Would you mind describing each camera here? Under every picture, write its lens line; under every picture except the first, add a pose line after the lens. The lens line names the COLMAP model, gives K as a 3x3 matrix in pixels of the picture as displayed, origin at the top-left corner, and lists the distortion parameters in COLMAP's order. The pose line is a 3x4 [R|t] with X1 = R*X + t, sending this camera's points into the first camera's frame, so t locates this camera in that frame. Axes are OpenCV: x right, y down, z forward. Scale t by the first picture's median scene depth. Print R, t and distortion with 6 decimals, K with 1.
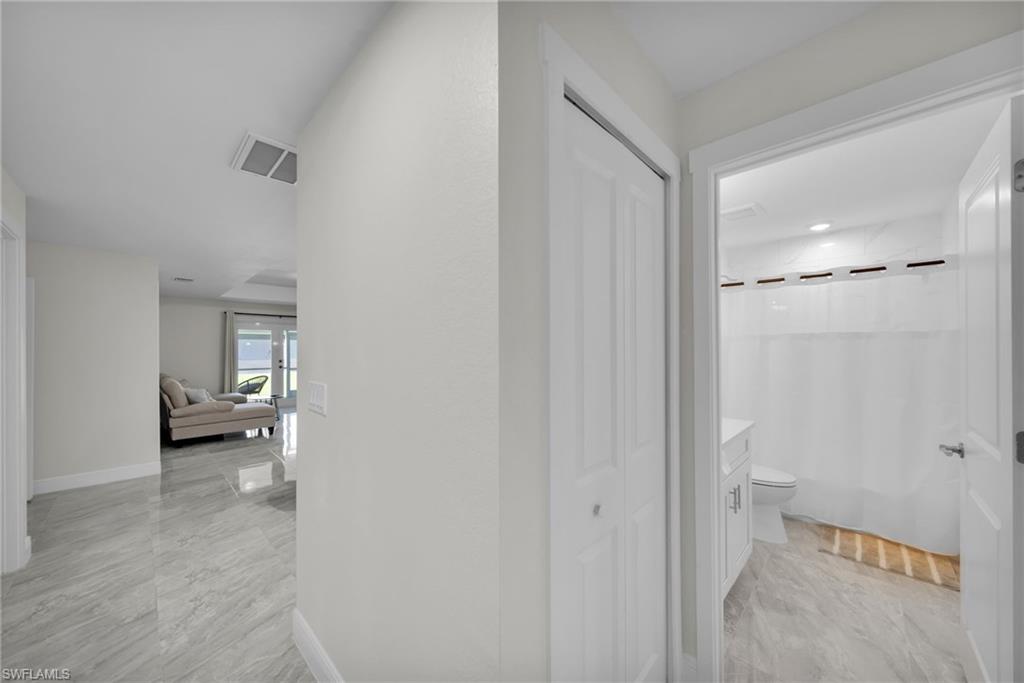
lens RADIAL K [[365.5, 0, 517.9], [0, 365.5, 344.5], [0, 0, 1]] dist [-0.001131, -0.000162]
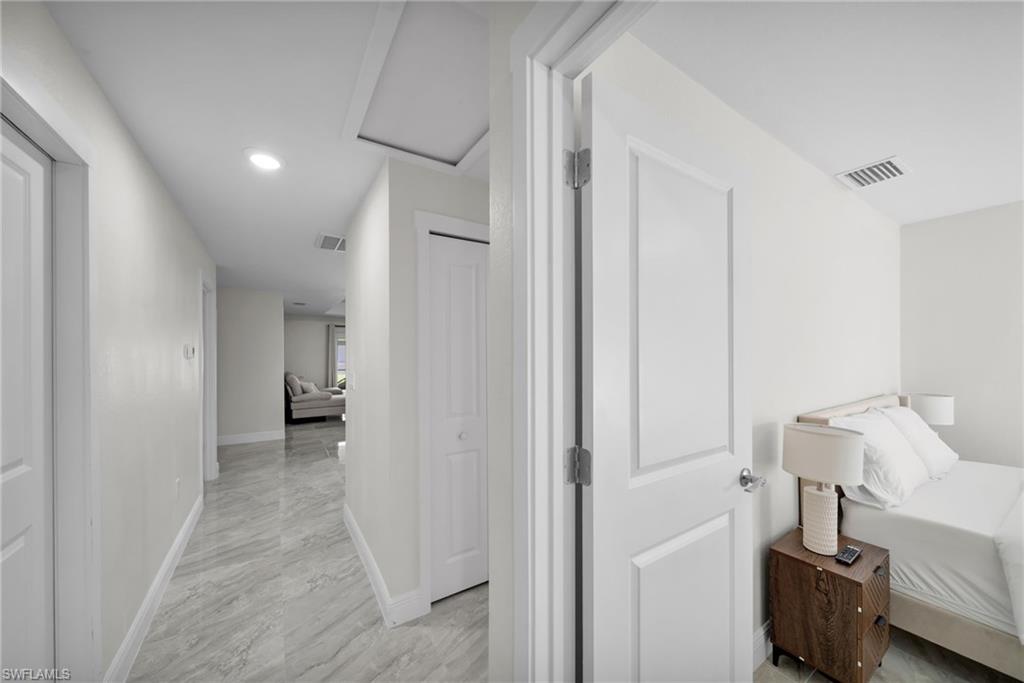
lens RADIAL K [[366.4, 0, 510.6], [0, 366.4, 352.4], [0, 0, 1]] dist [0.021153, 0.000012]
pose [[0.972349, 0.000900, -0.233532, 0.206562], [0.001343, 0.999954, 0.009449, -0.005643], [0.233530, -0.009502, 0.972303, -0.190012]]
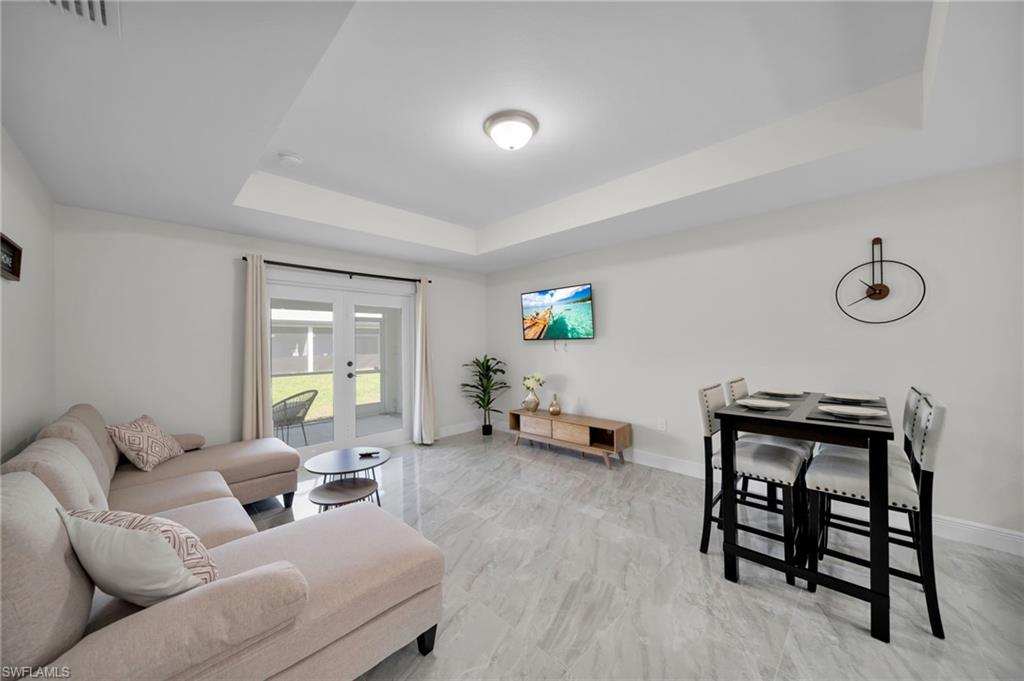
lens RADIAL K [[358.4, 0, 512.0], [0, 358.4, 340.5], [0, 0, 1]] dist [-0.001166, -0.000057]
pose [[0.999729, -0.000628, -0.023262, -0.710895], [0.000660, 0.999999, 0.001339, 0.022176], [0.023261, -0.001354, 0.999729, 0.871717]]
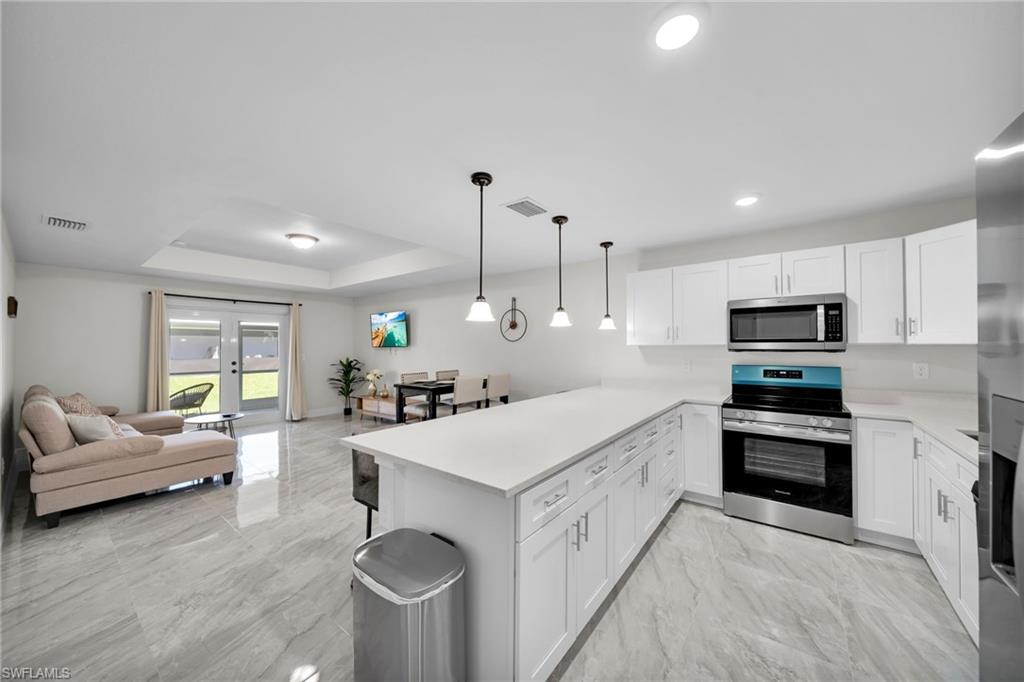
lens RADIAL K [[365.5, 0, 517.9], [0, 365.5, 344.0], [0, 0, 1]] dist [-0.001131, -0.000162]
pose [[0.993940, 0.006727, 0.109714, -0.298084], [-0.007039, 0.999972, 0.002457, 0.002890], [-0.109694, -0.003215, 0.993960, 0.384161]]
